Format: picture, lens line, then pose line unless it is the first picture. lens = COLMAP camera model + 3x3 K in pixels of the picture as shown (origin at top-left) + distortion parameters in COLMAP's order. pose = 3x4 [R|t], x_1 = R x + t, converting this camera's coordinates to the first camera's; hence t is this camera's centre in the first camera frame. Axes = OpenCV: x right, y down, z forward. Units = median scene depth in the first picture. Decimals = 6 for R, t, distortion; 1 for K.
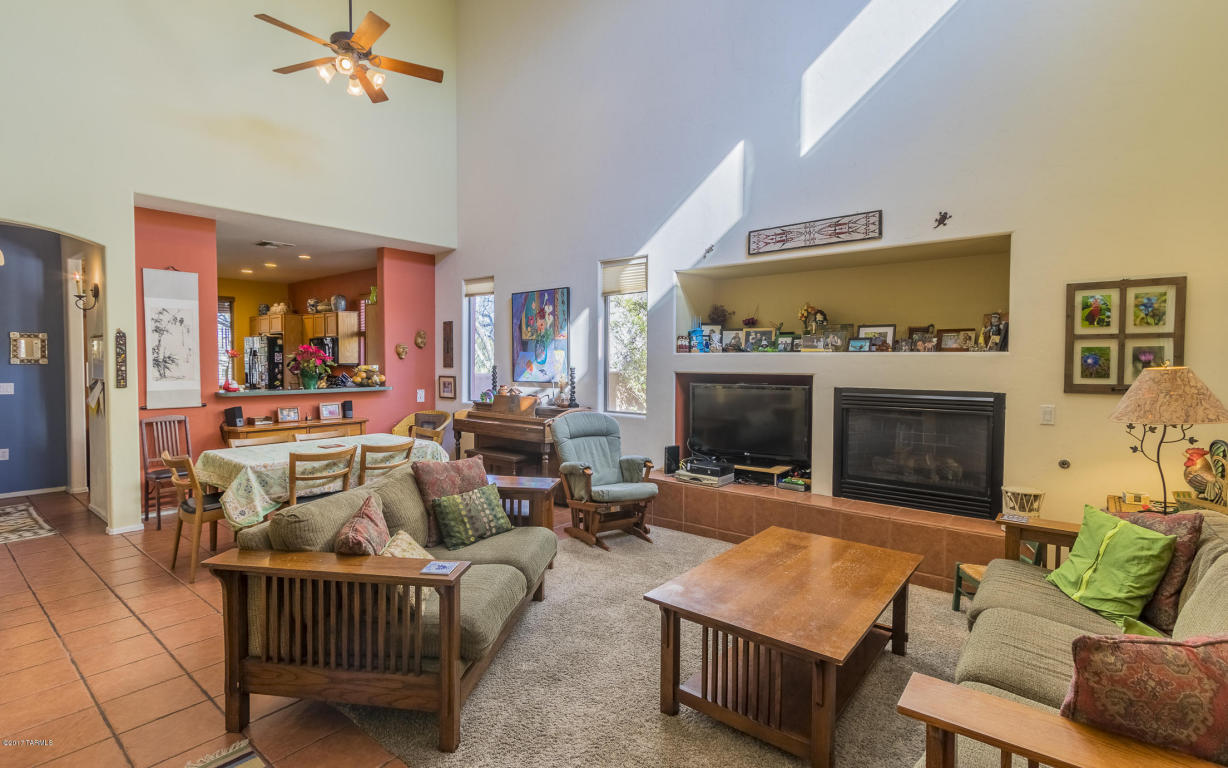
lens RADIAL K [[569.5, 0, 602.1], [0, 569.5, 368.8], [0, 0, 1]] dist [0.001161, -0.001994]
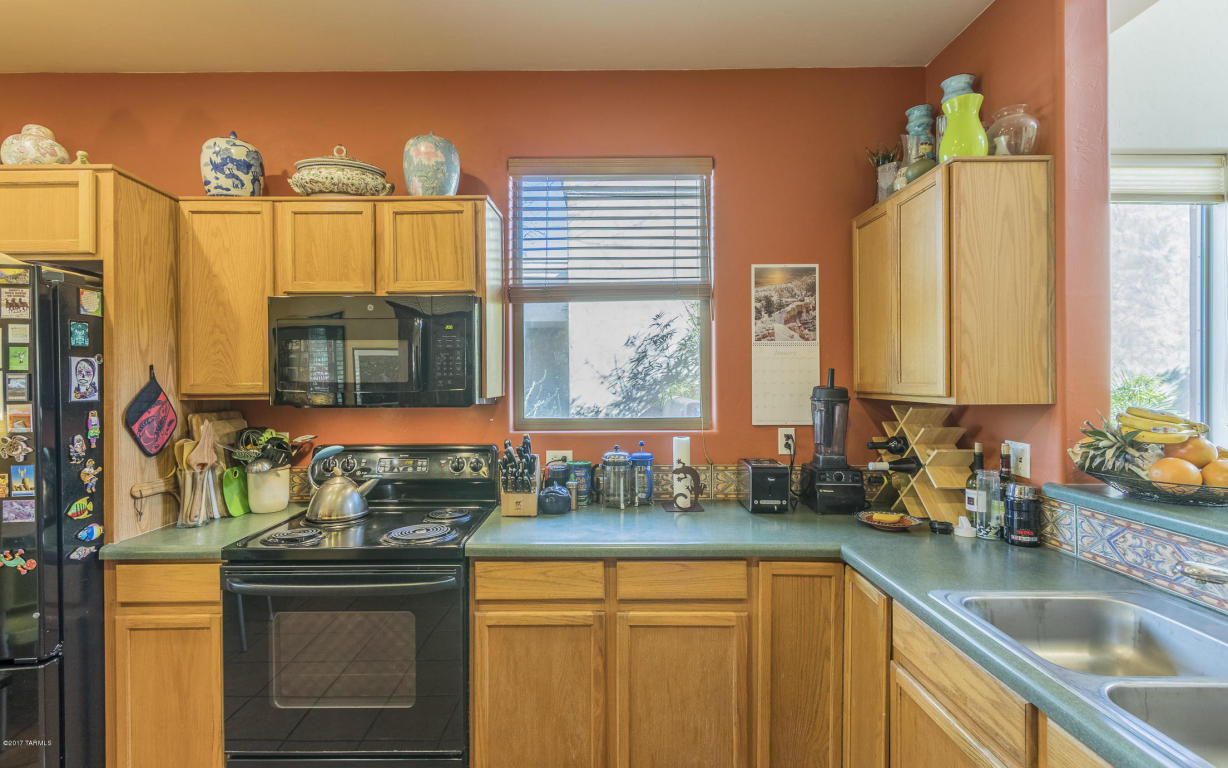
lens RADIAL K [[569.5, 0, 599.8], [0, 569.5, 378.4], [0, 0, 1]] dist [0.001161, -0.001994]
pose [[0.772951, -0.005662, 0.634440, -0.885126], [0.018835, 0.999724, -0.014025, -0.022149], [-0.634186, 0.022790, 0.772845, 1.164407]]
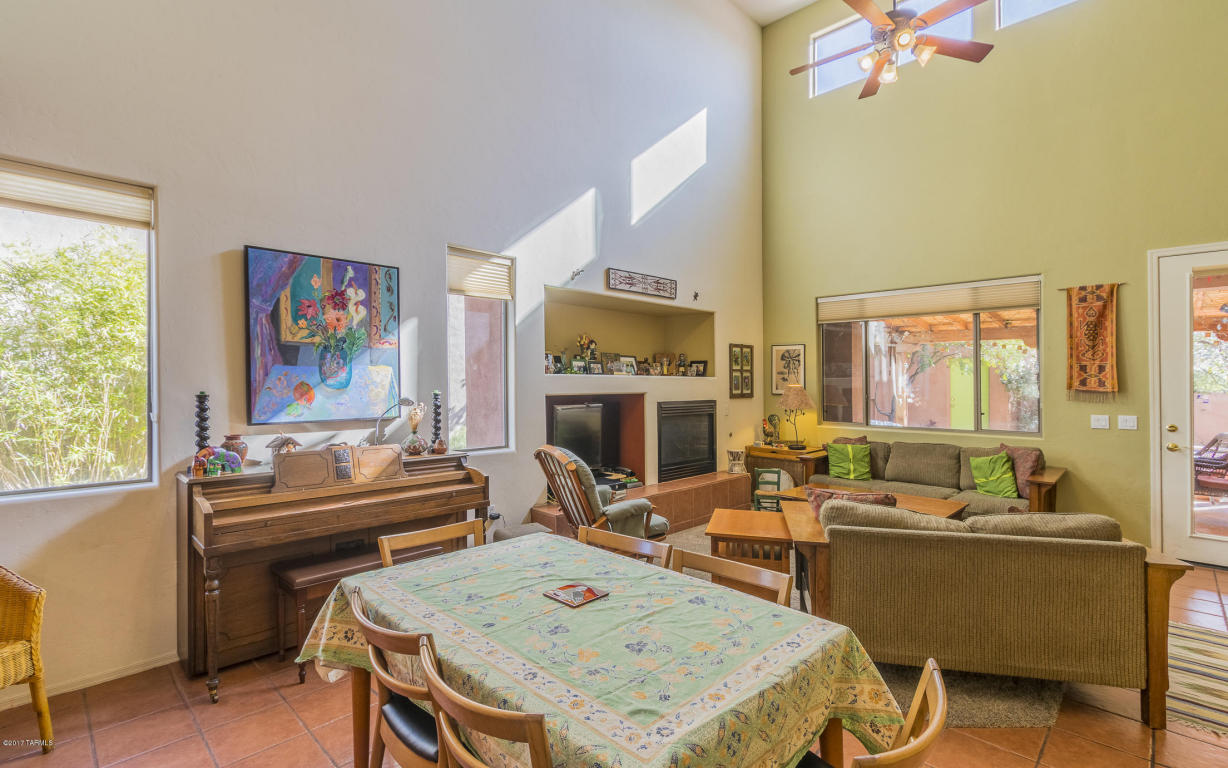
lens RADIAL K [[569.5, 0, 605.2], [0, 569.5, 372.7], [0, 0, 1]] dist [0.001161, -0.001994]
pose [[0.085326, 0.010333, 0.996300, -0.701914], [0.009024, 0.999897, -0.011143, -0.016881], [-0.996312, 0.009941, 0.085224, 0.742298]]
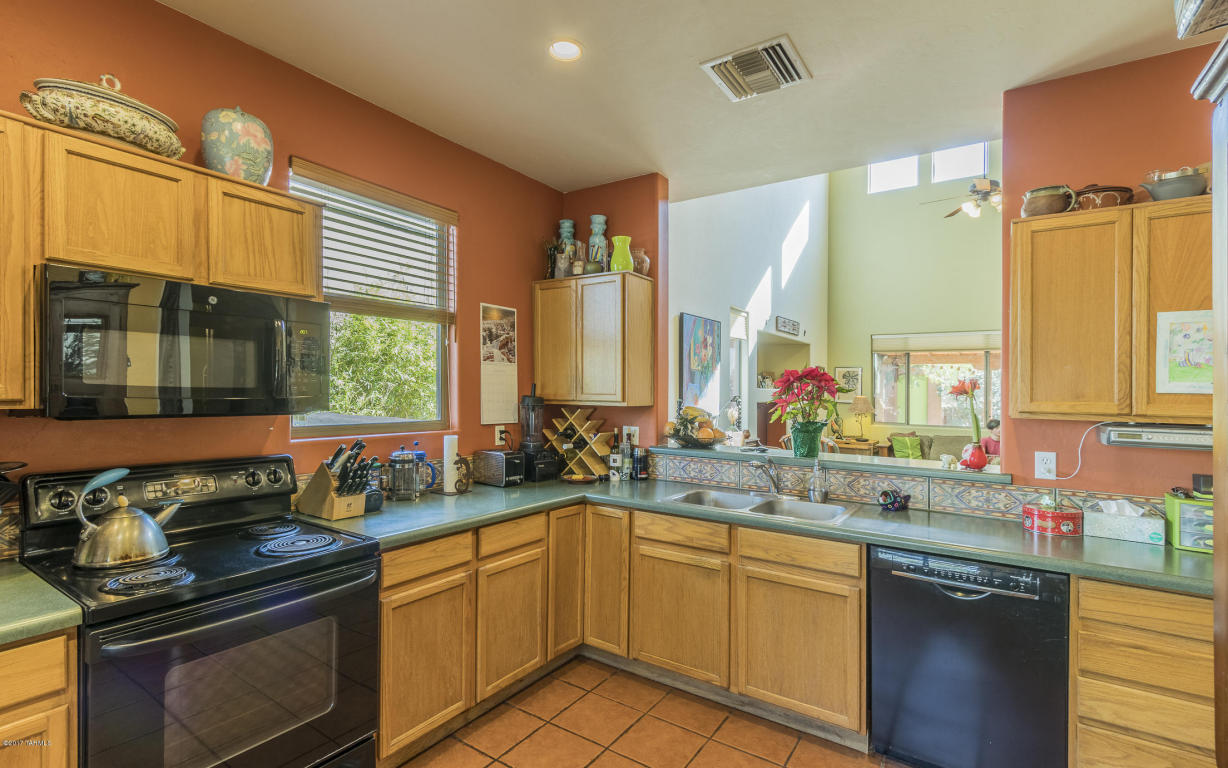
lens RADIAL K [[569.5, 0, 596.6], [0, 569.5, 378.9], [0, 0, 1]] dist [0.001161, -0.001994]
pose [[-0.081418, 0.017752, 0.996522, -1.095430], [0.003294, 0.999841, -0.017542, -0.025743], [-0.996675, 0.001855, -0.081464, 1.352966]]
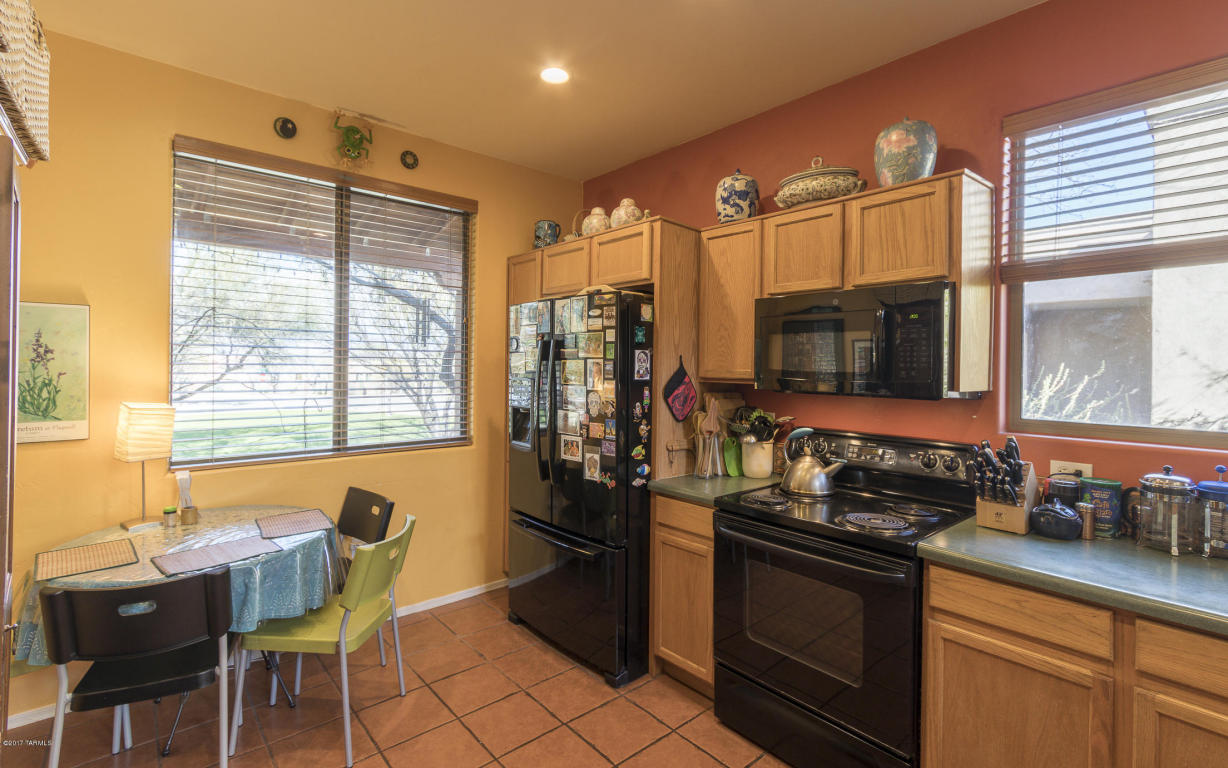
lens RADIAL K [[549.1, 0, 609.7], [0, 549.1, 364.8], [0, 0, 1]] dist [-0.001101, -0.000288]
pose [[0.985749, 0.011932, -0.167797, -0.856384], [-0.015741, 0.999647, -0.021393, -0.021717], [0.167482, 0.023729, 0.985589, 1.142164]]
